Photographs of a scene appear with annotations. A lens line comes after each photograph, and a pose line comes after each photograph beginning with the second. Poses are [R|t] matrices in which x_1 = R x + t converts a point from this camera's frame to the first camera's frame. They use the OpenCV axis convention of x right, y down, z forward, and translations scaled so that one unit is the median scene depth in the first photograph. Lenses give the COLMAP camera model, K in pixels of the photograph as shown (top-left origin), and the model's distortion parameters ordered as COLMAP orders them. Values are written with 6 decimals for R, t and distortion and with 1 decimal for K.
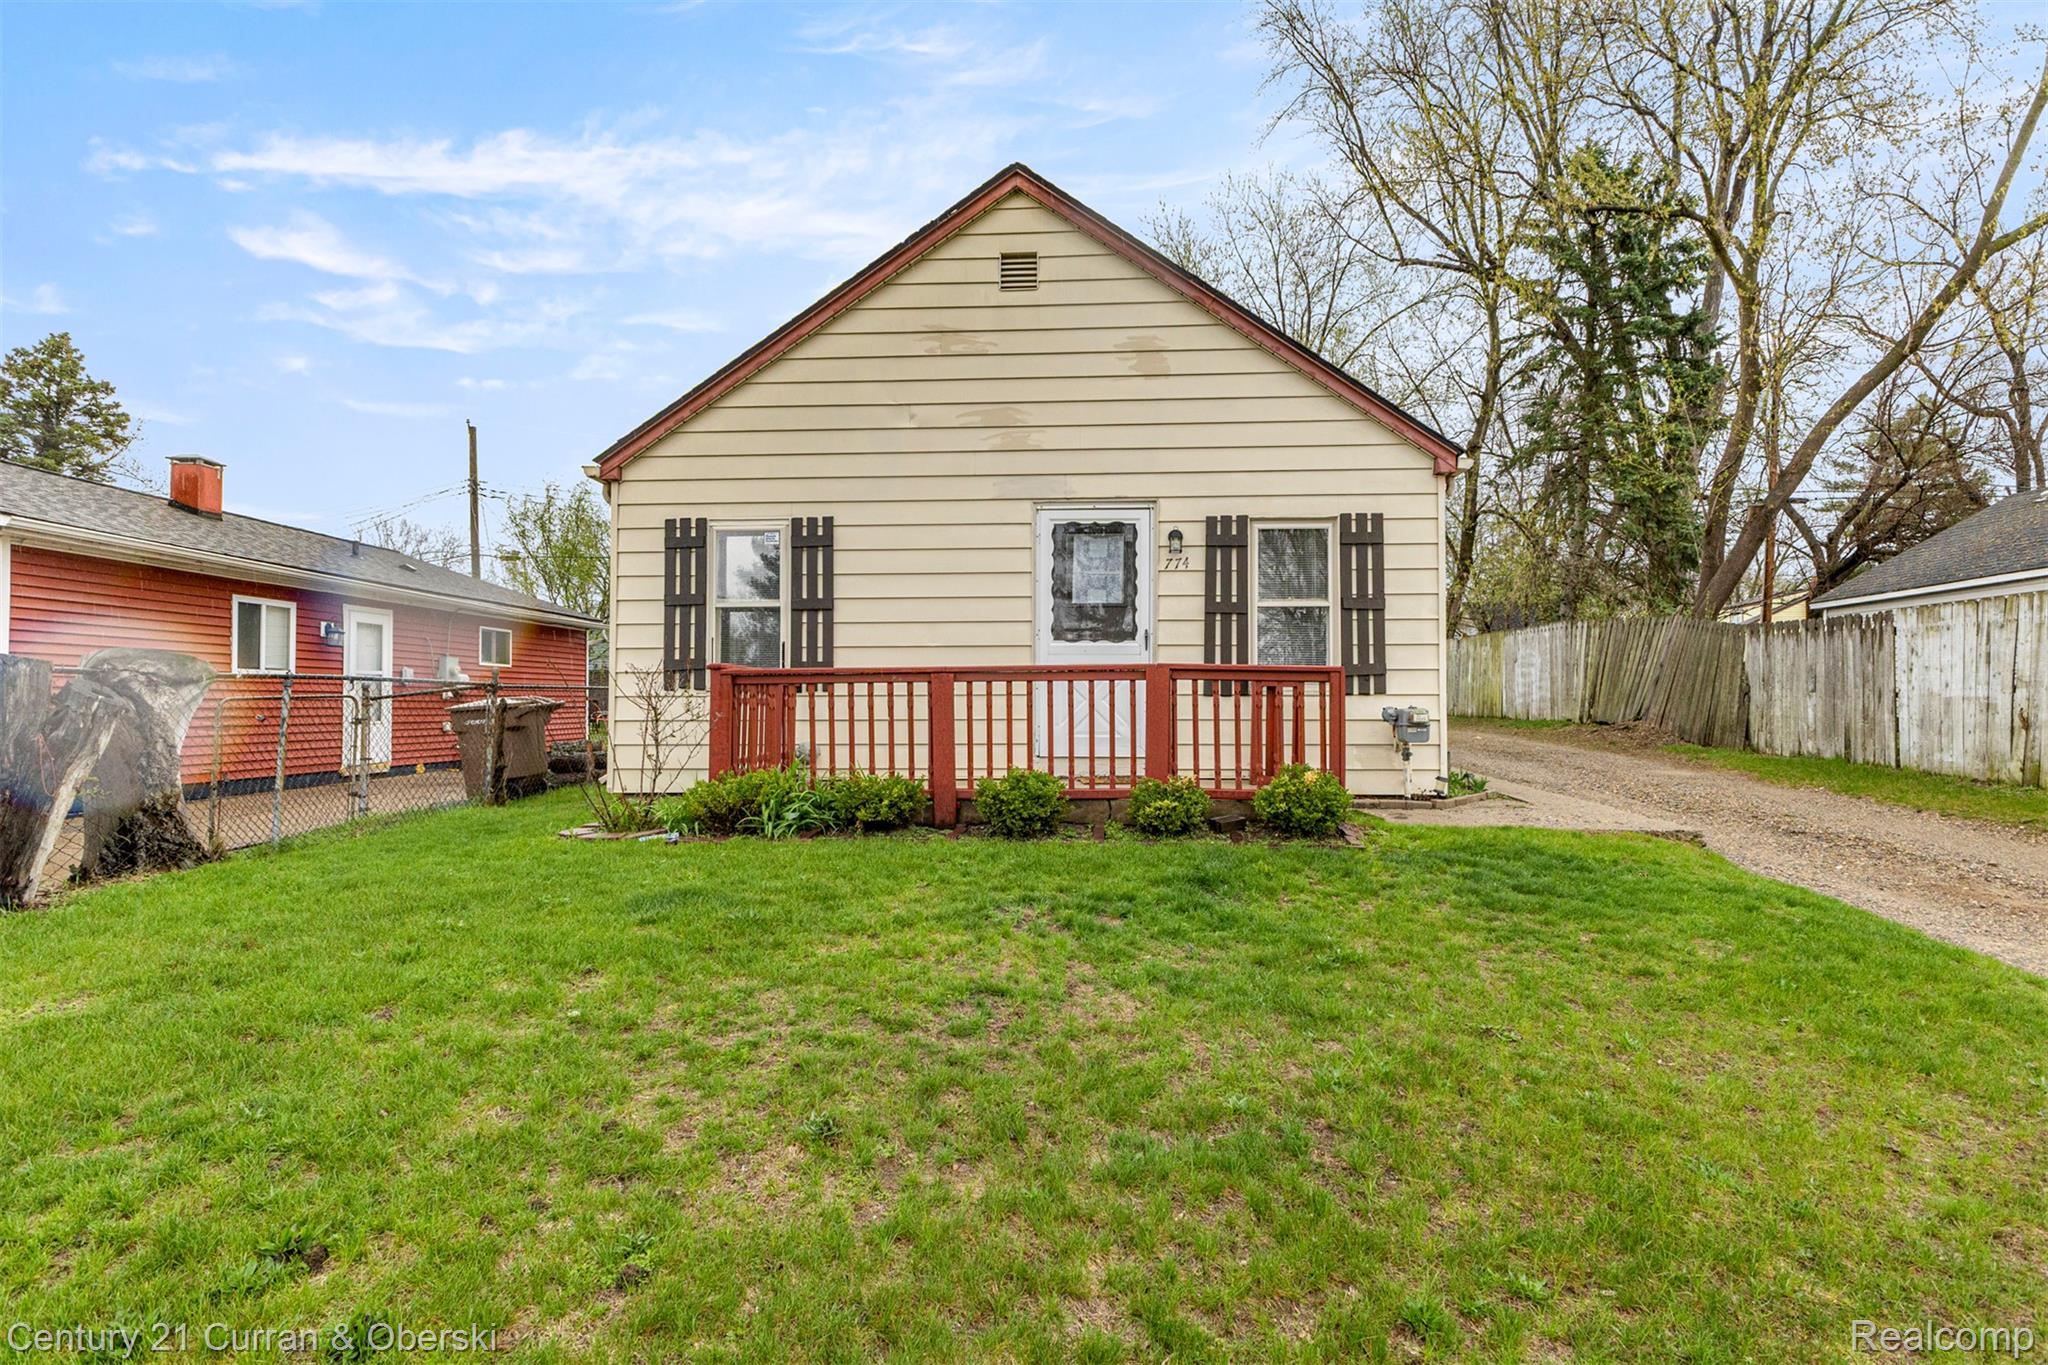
lens RADIAL K [[1023.5, 0, 1024.0], [0, 1023.5, 682.5], [0, 0, 1]] dist [-0.001901, -0.000914]
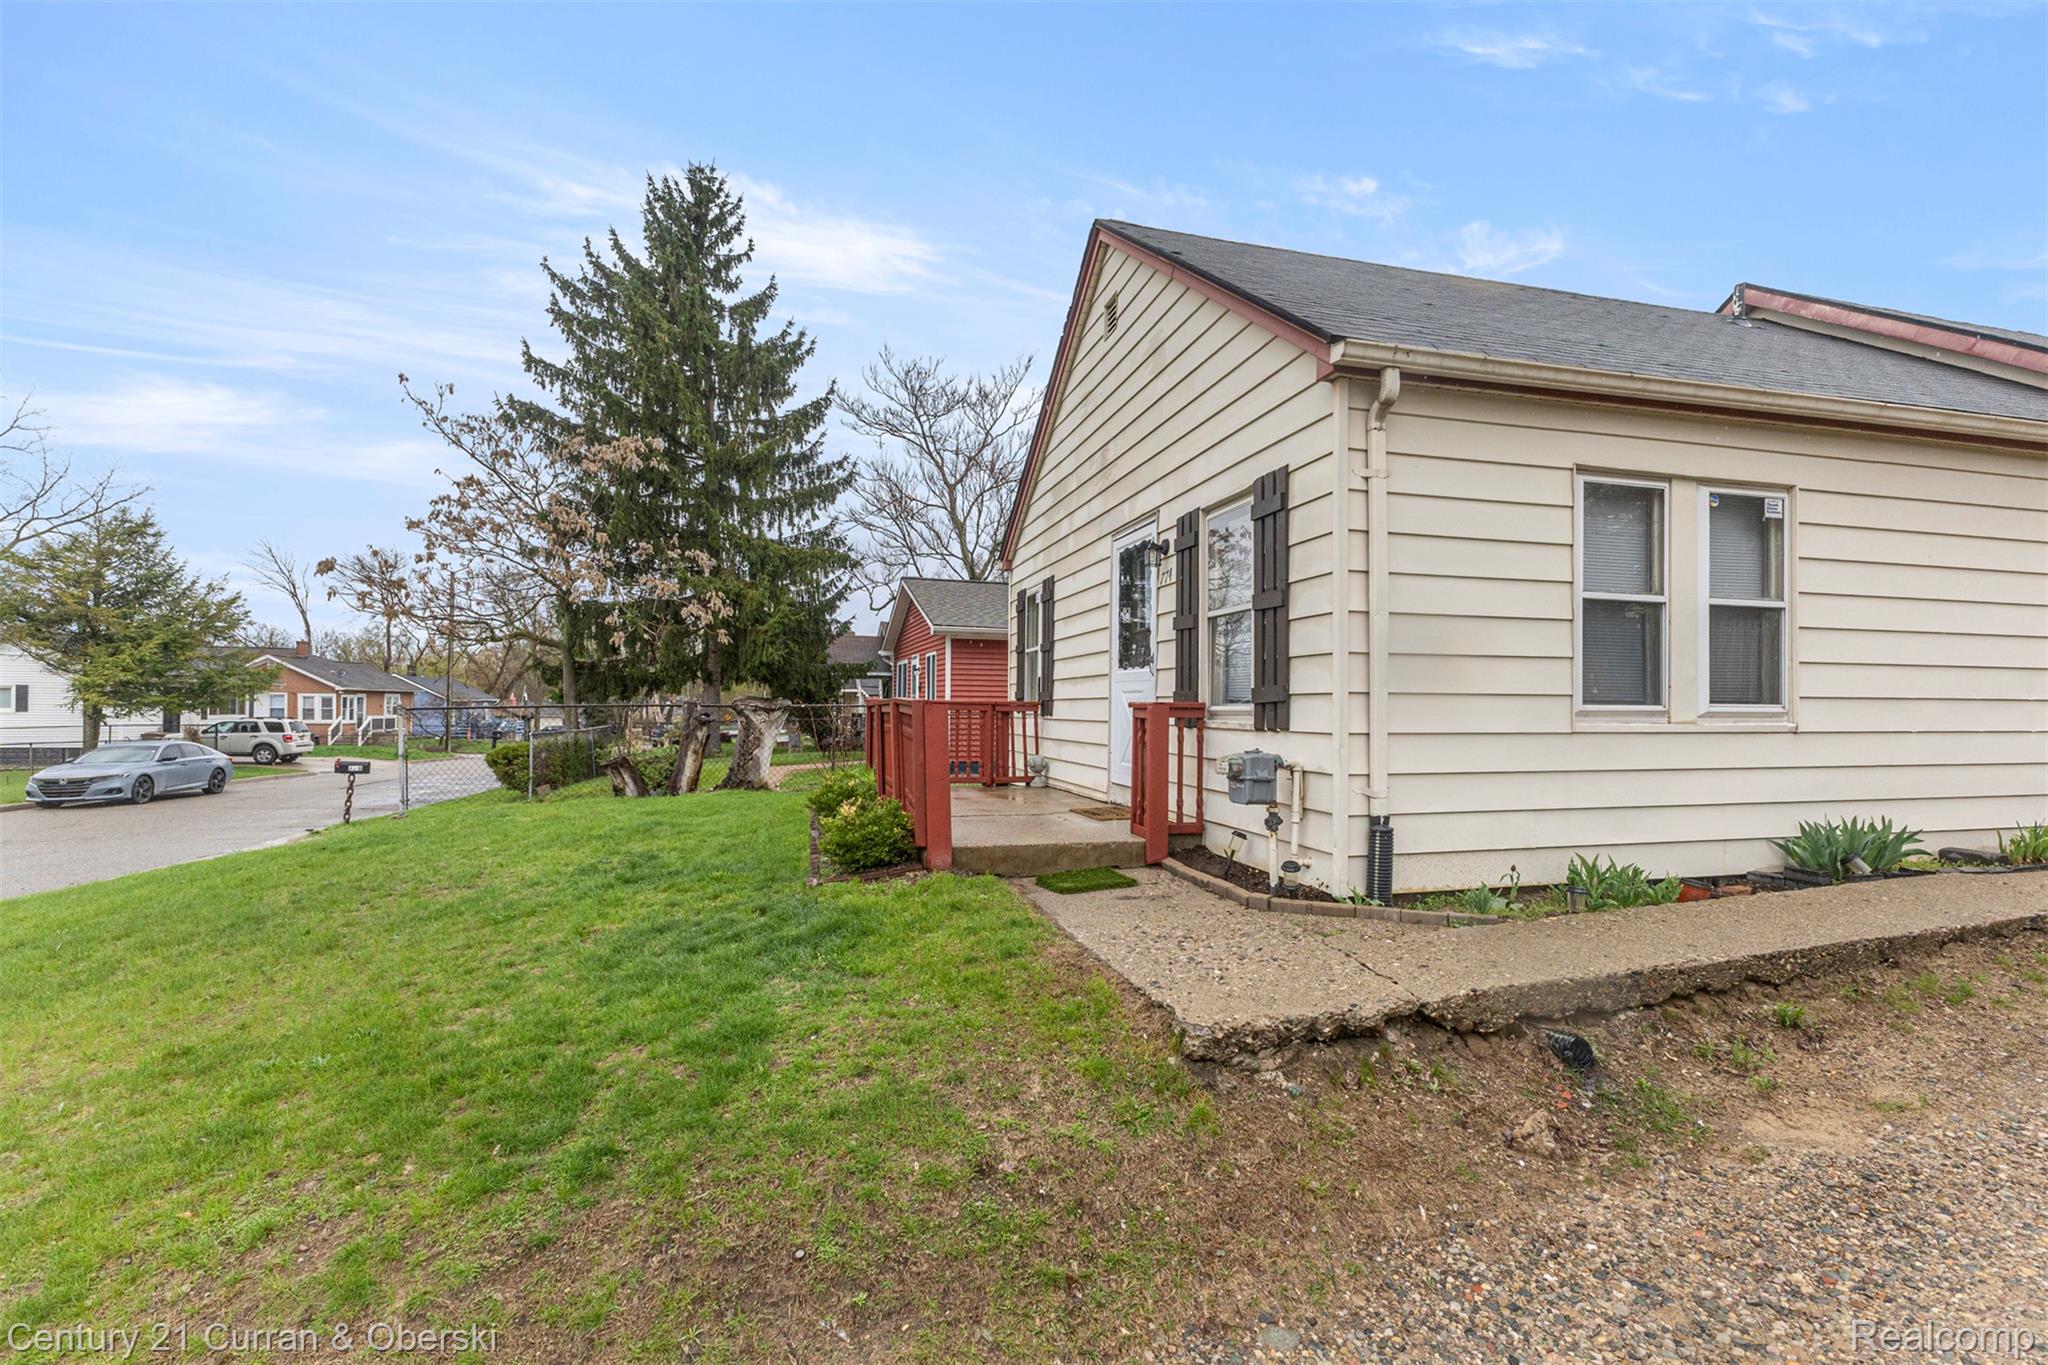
lens RADIAL K [[896.5, 0, 1026.9], [0, 896.5, 677.9], [0, 0, 1]] dist [0.007334, -0.000769]
pose [[0.318284, -0.027645, -0.947592, 0.833556], [0.010216, 0.999617, -0.025731, -0.009468], [0.947940, -0.001491, 0.318444, 0.627505]]
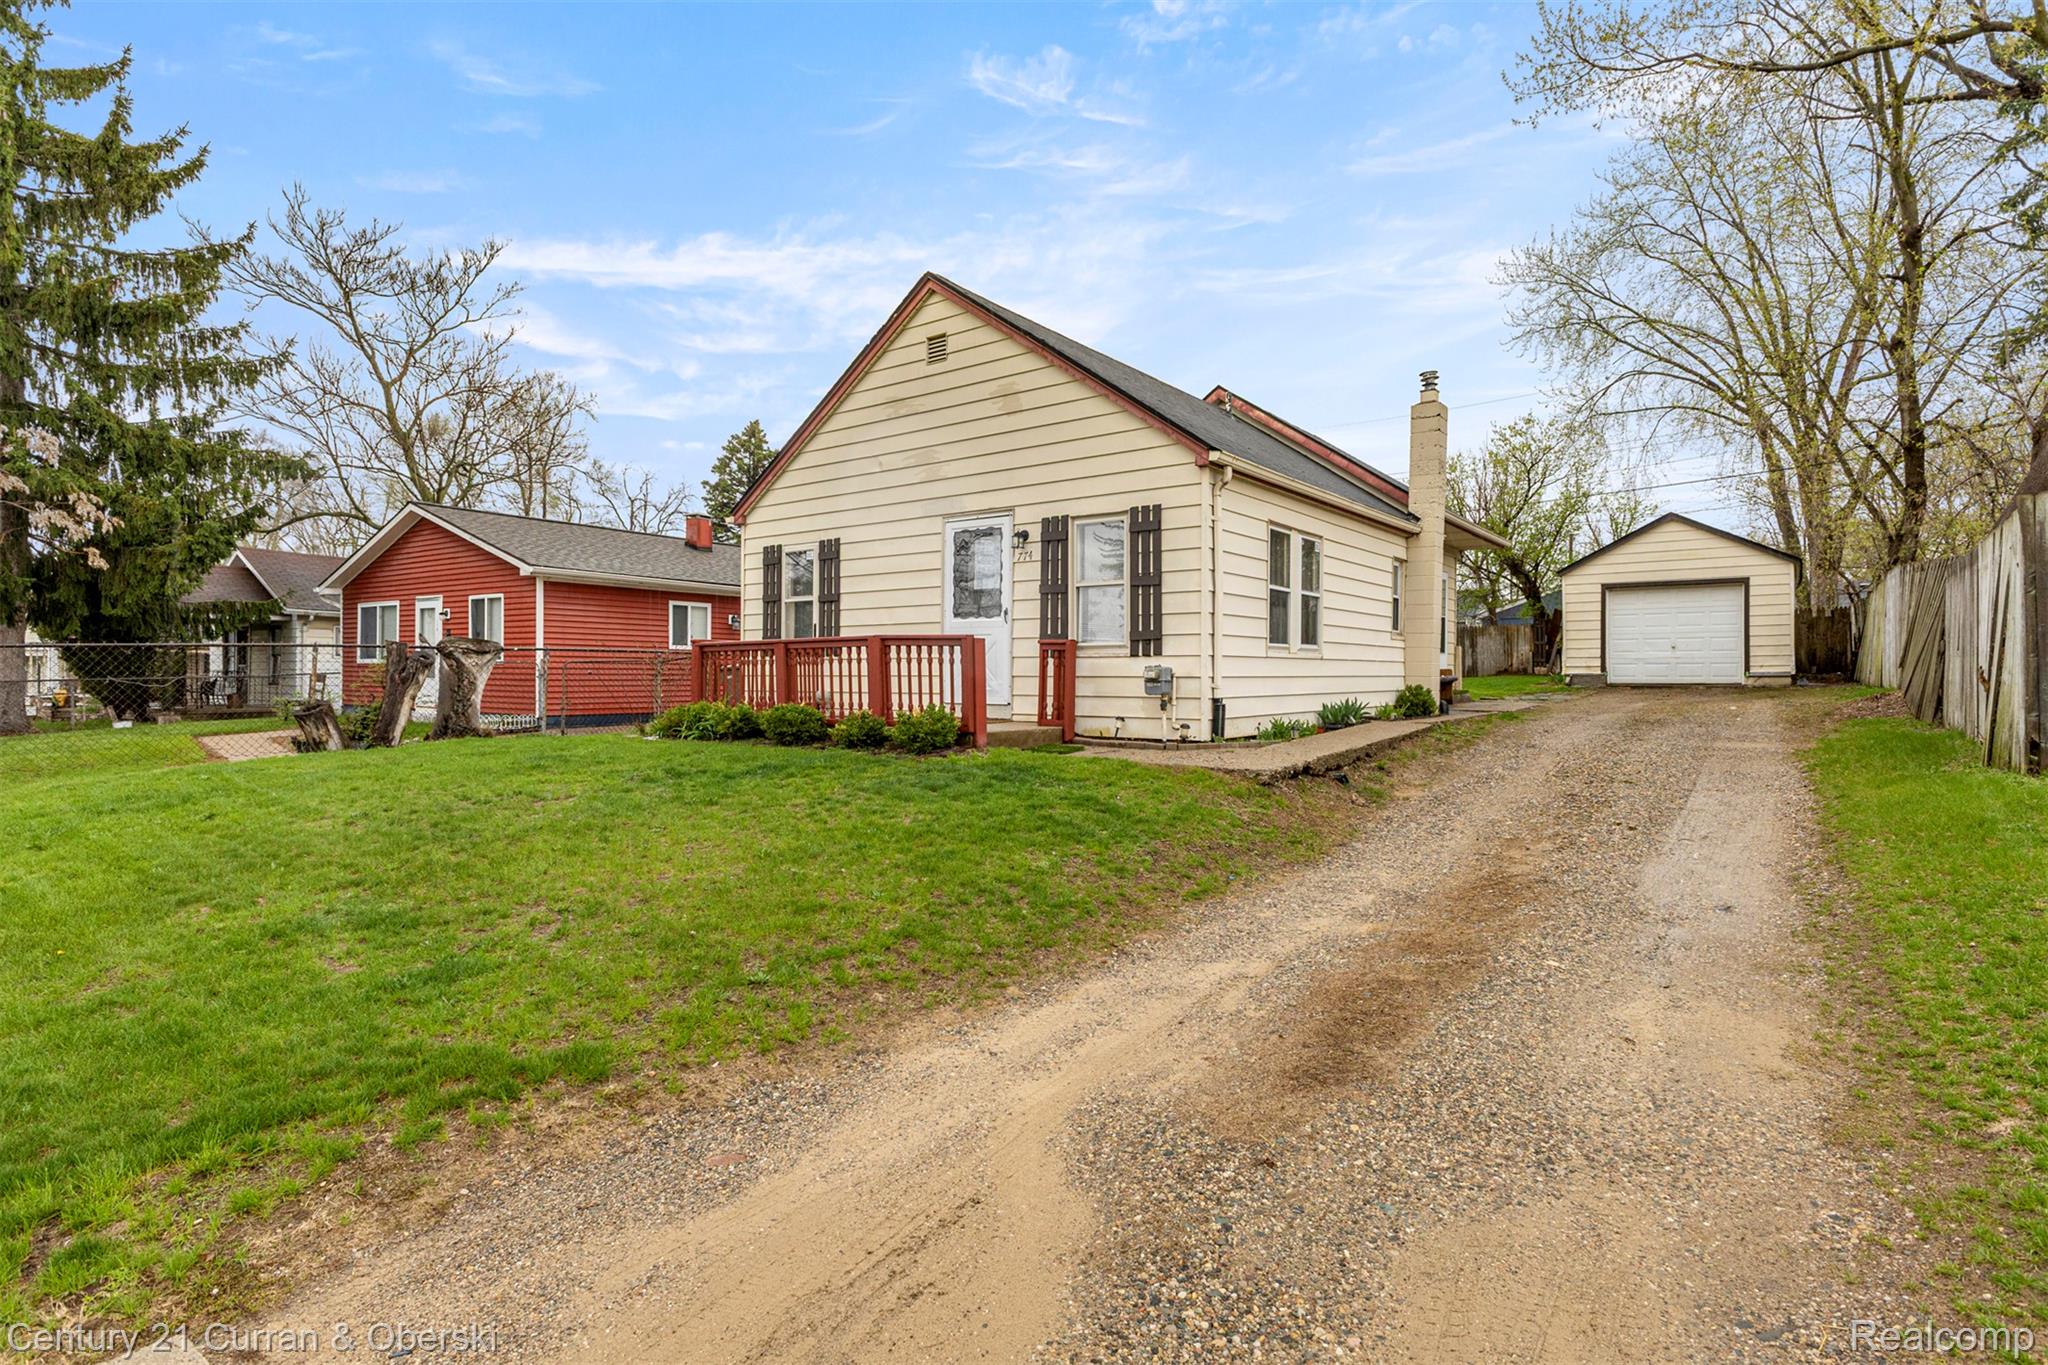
lens RADIAL K [[1001.0, 0, 1029.8], [0, 1001.0, 671.1], [0, 0, 1]] dist [0.002956, 0.000282]
pose [[0.836229, 0.002668, -0.548373, 0.839546], [0.007311, 0.999845, 0.016013, 0.009276], [0.548331, -0.017399, 0.836080, -0.060809]]
